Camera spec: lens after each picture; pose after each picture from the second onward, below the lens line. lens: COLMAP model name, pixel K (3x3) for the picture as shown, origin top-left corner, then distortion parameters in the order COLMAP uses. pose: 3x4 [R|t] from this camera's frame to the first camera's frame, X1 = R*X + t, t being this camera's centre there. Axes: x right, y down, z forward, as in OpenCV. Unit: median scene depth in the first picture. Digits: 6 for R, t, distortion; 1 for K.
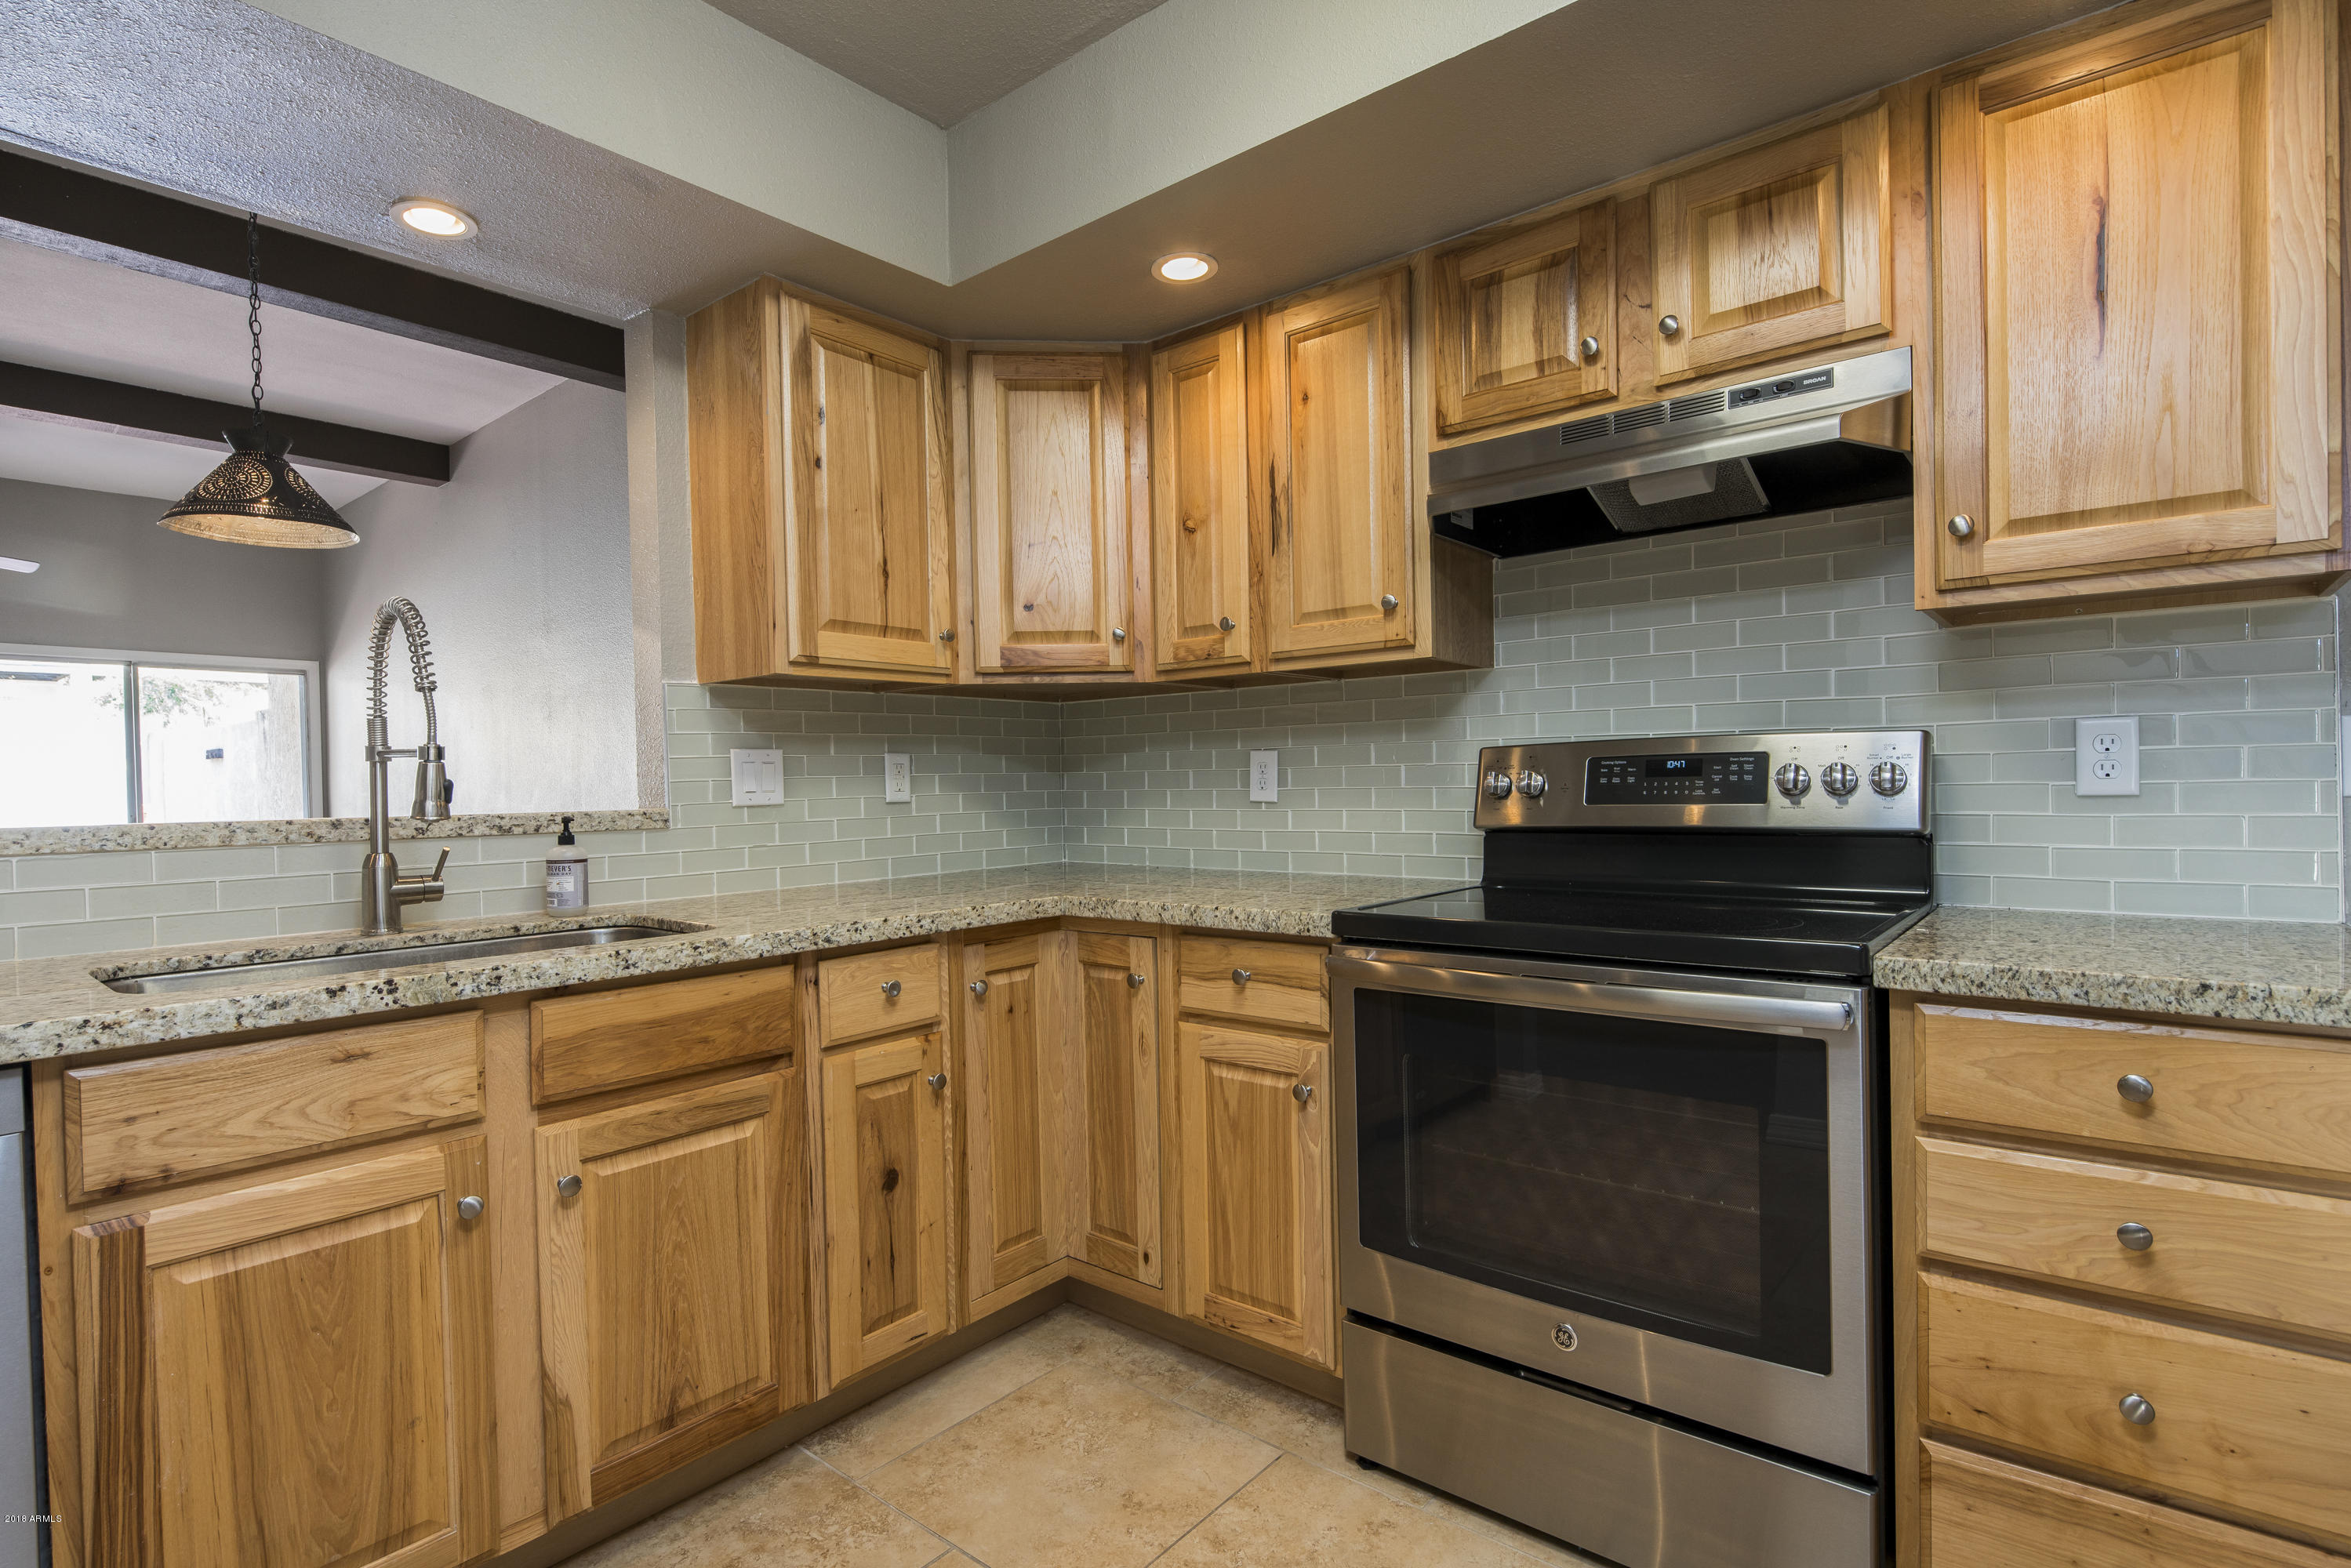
lens RADIAL K [[1143.5, 0, 1158.3], [0, 1143.5, 798.9], [0, 0, 1]] dist [-0.002025, -0.001963]
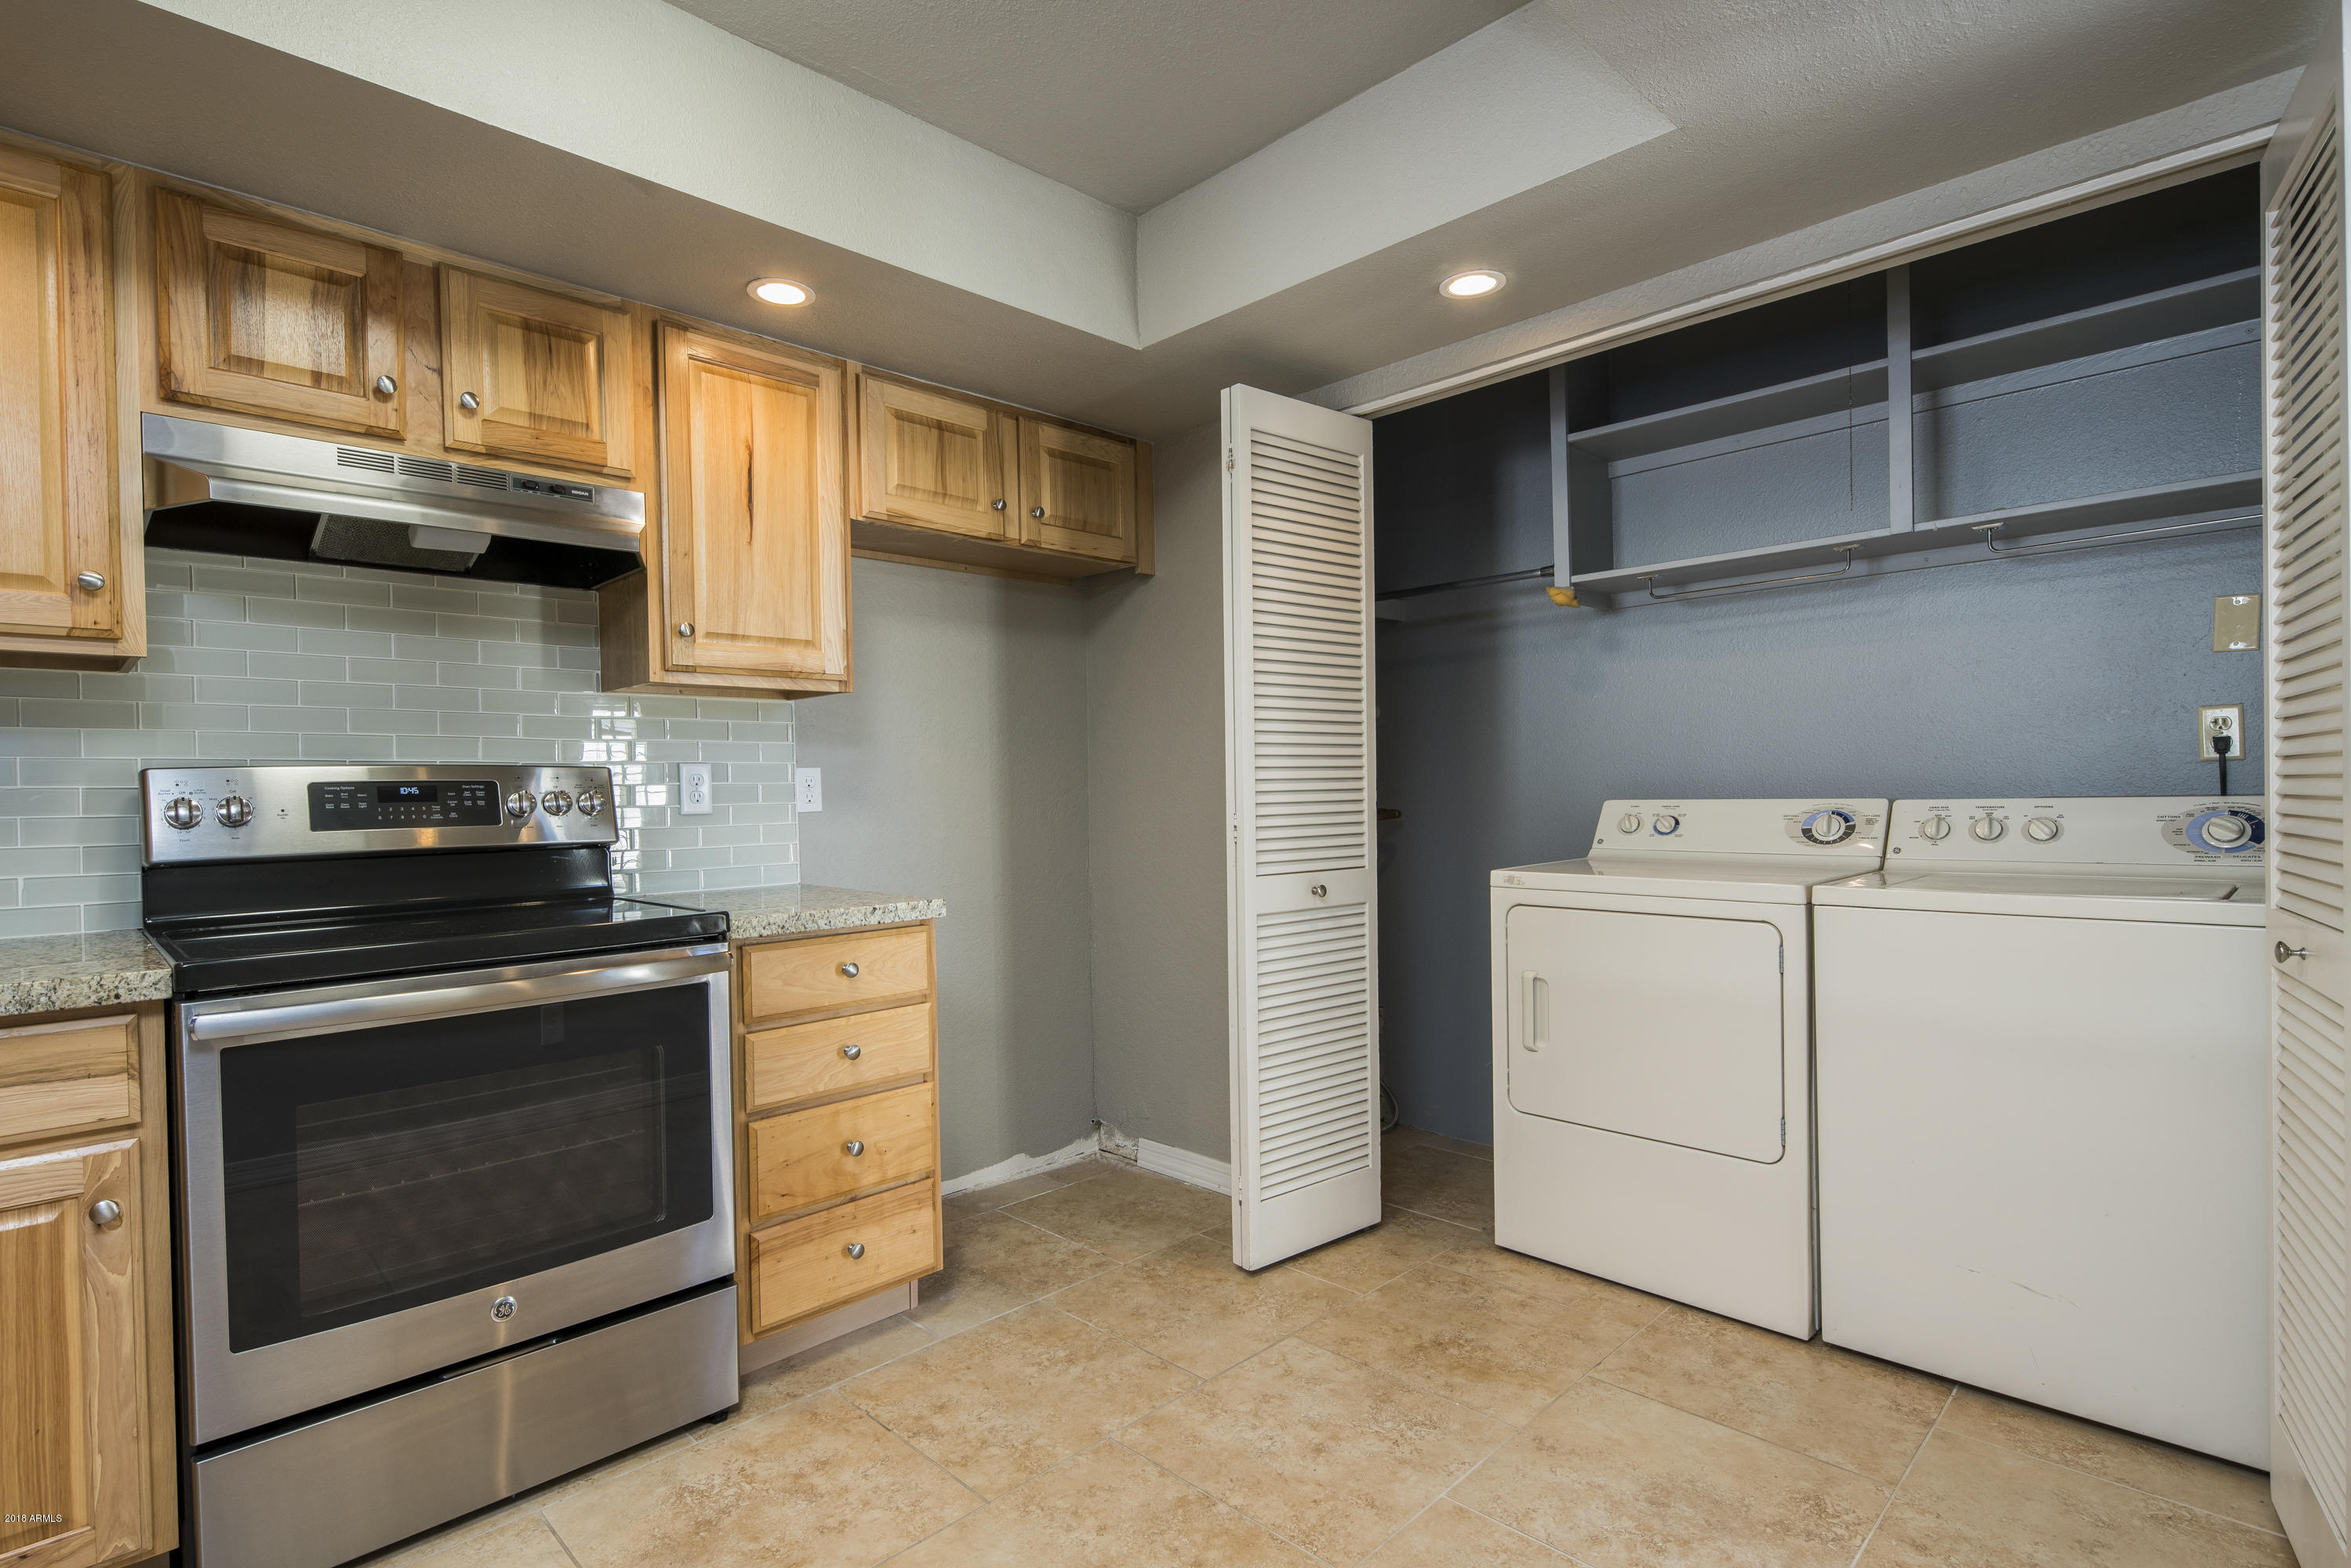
lens RADIAL K [[1143.5, 0, 1158.3], [0, 1143.5, 798.9], [0, 0, 1]] dist [-0.002025, -0.001963]
pose [[0.087814, 0.008335, 0.996102, -0.757775], [0.029643, 0.999500, -0.010977, 0.013584], [-0.995696, 0.030492, 0.087523, 0.291516]]
